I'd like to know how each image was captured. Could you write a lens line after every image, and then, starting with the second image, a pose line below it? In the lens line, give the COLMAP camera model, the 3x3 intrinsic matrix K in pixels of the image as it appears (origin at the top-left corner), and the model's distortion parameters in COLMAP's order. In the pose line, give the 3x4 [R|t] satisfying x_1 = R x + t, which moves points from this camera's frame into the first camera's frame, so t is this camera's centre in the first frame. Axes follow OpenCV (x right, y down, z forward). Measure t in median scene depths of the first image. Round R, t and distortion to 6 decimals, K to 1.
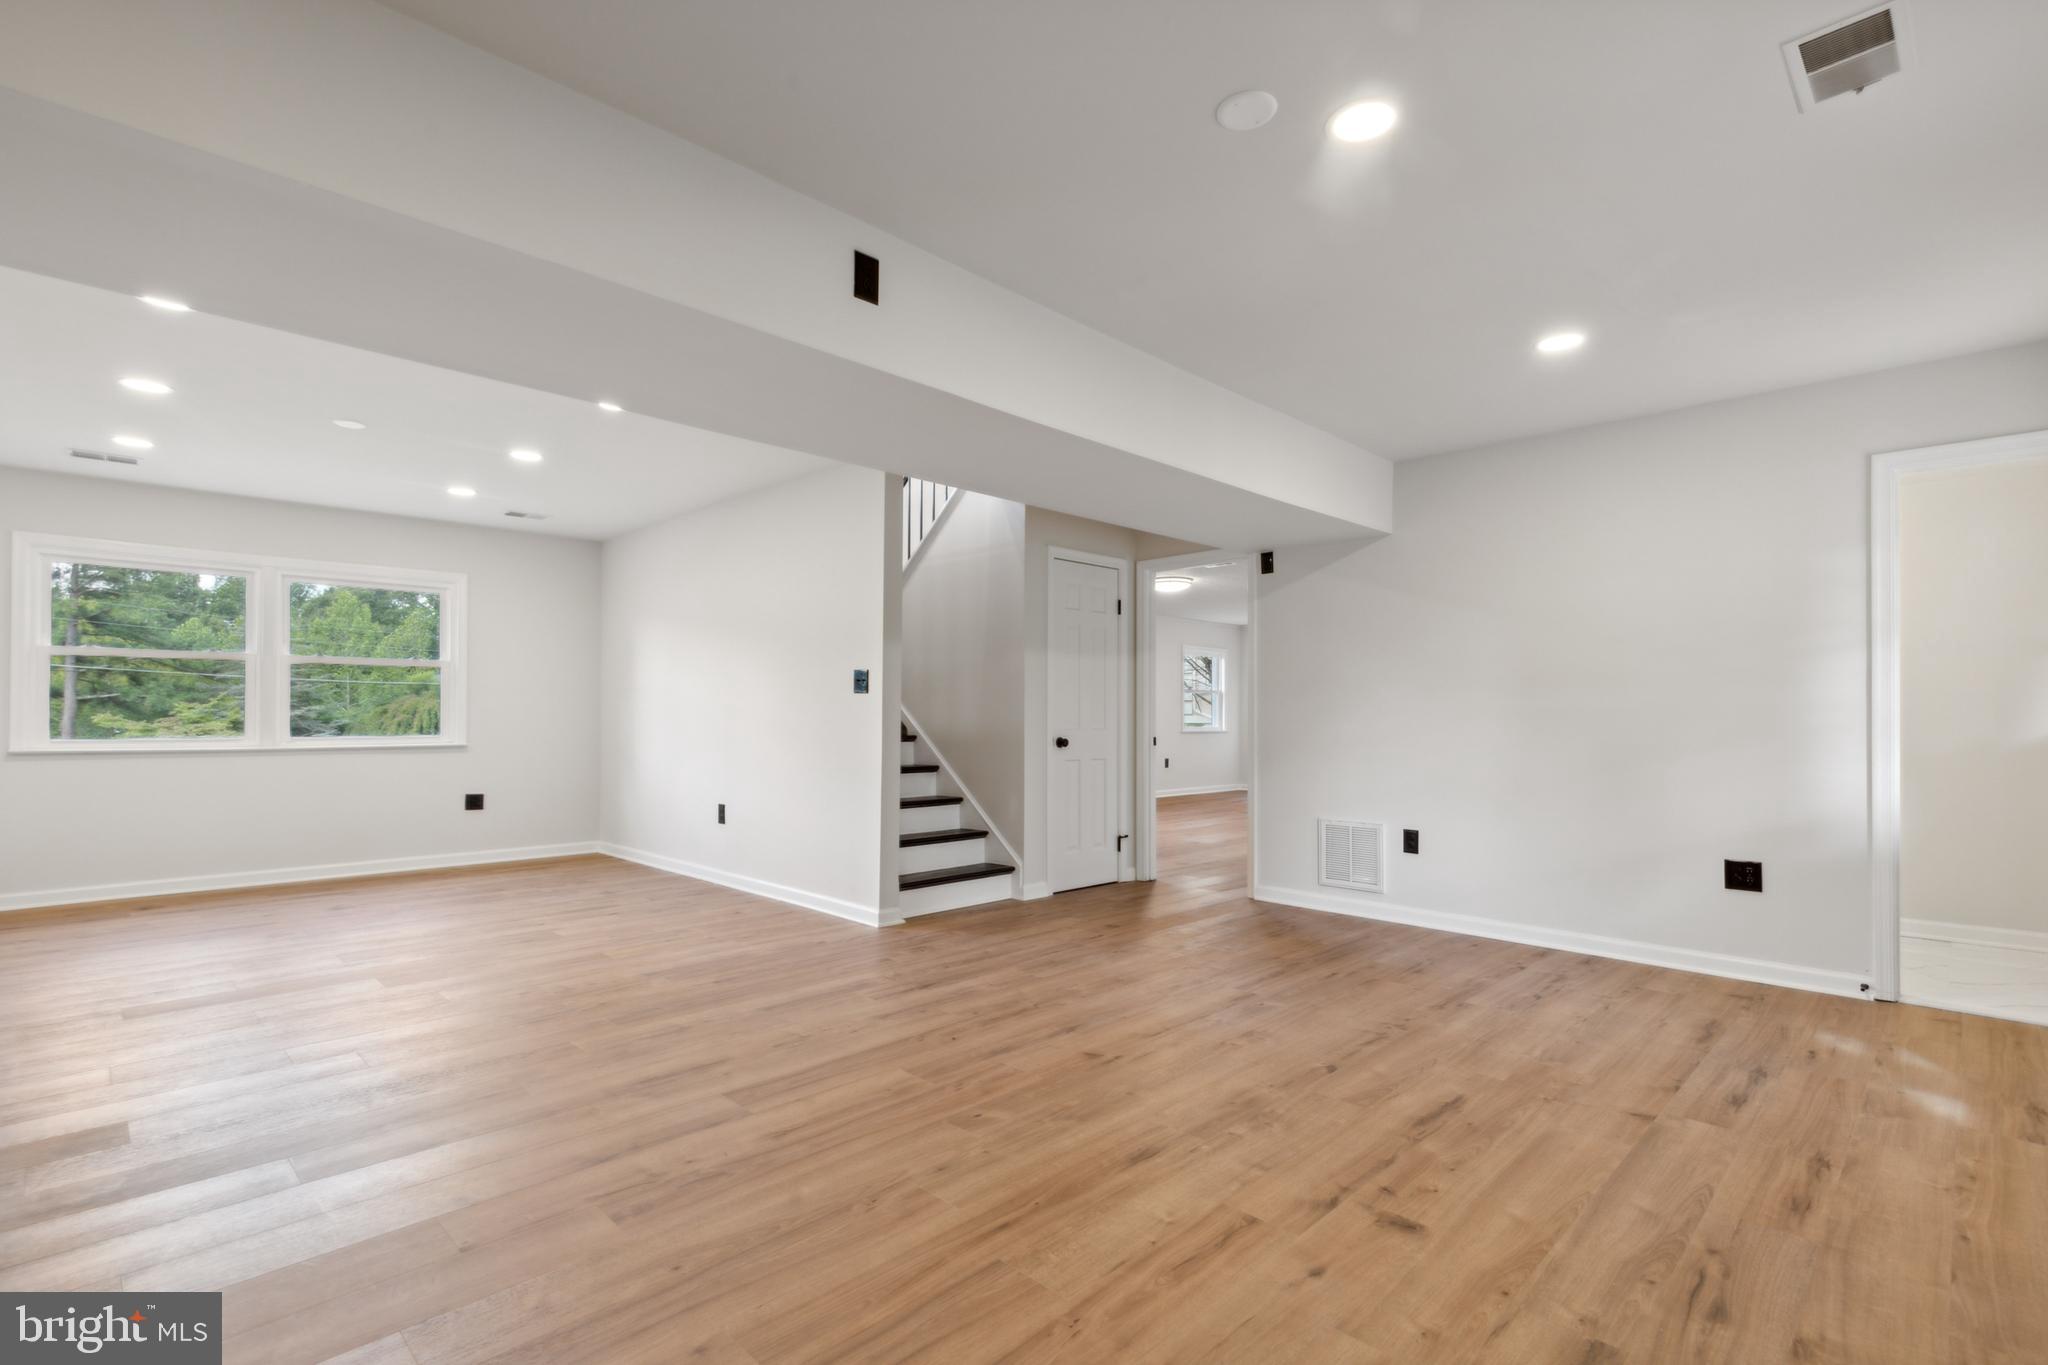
lens RADIAL K [[943.3, 0, 1019.6], [0, 943.3, 700.6], [0, 0, 1]] dist [0.010321, -0.000297]
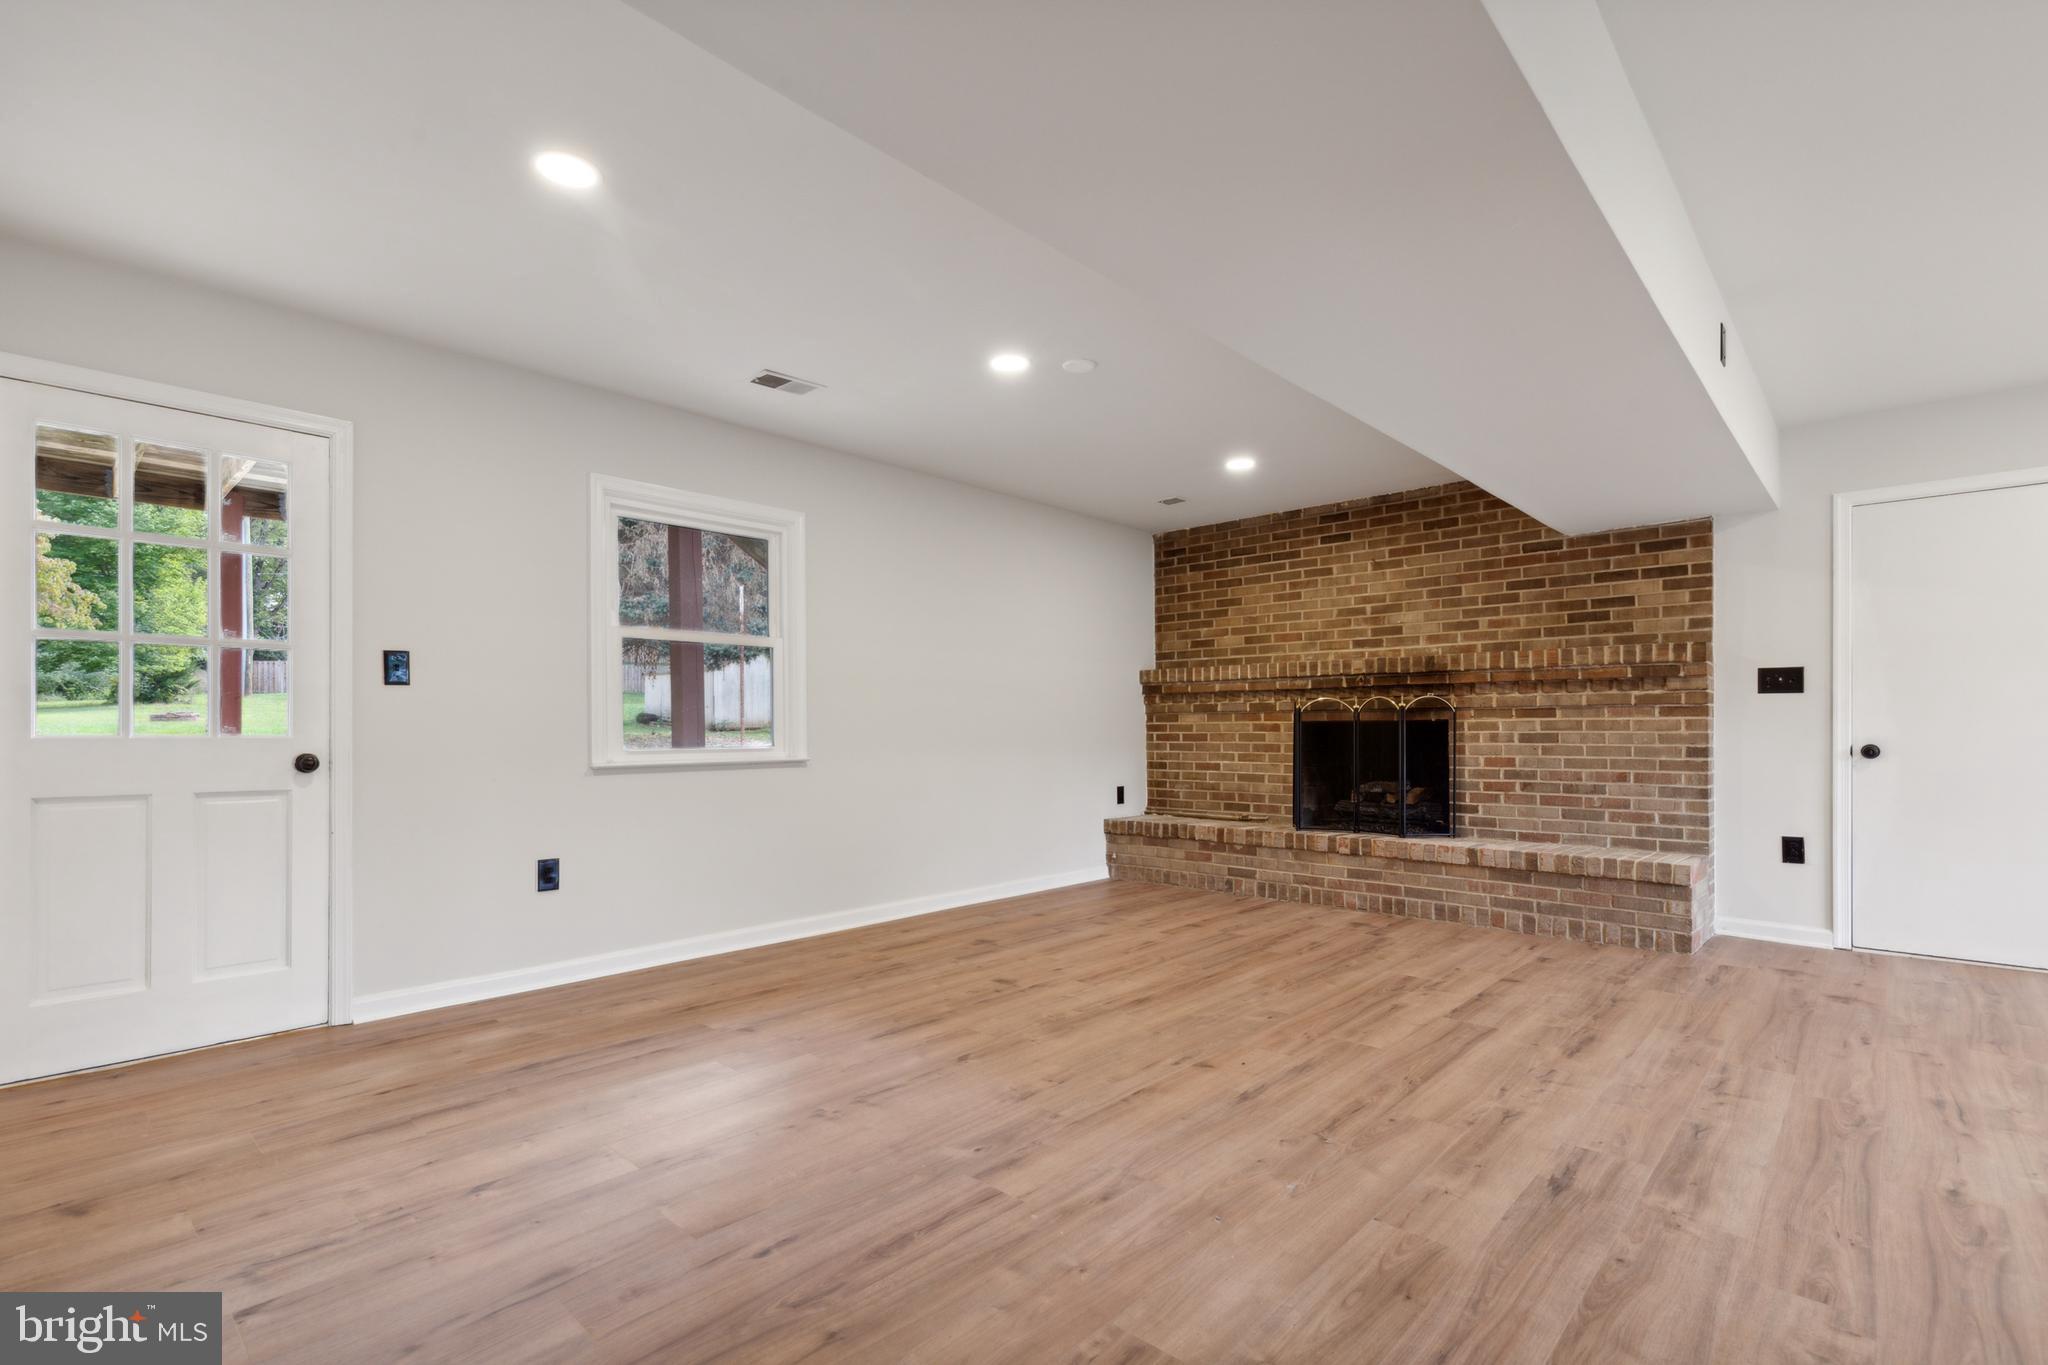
lens RADIAL K [[943.3, 0, 1019.6], [0, 943.3, 700.6], [0, 0, 1]] dist [0.010321, -0.000297]
pose [[-0.999134, -0.003931, -0.041421, 0.328385], [-0.001854, 0.998744, -0.050071, 0.062724], [0.041566, -0.049951, -0.997886, 2.124134]]
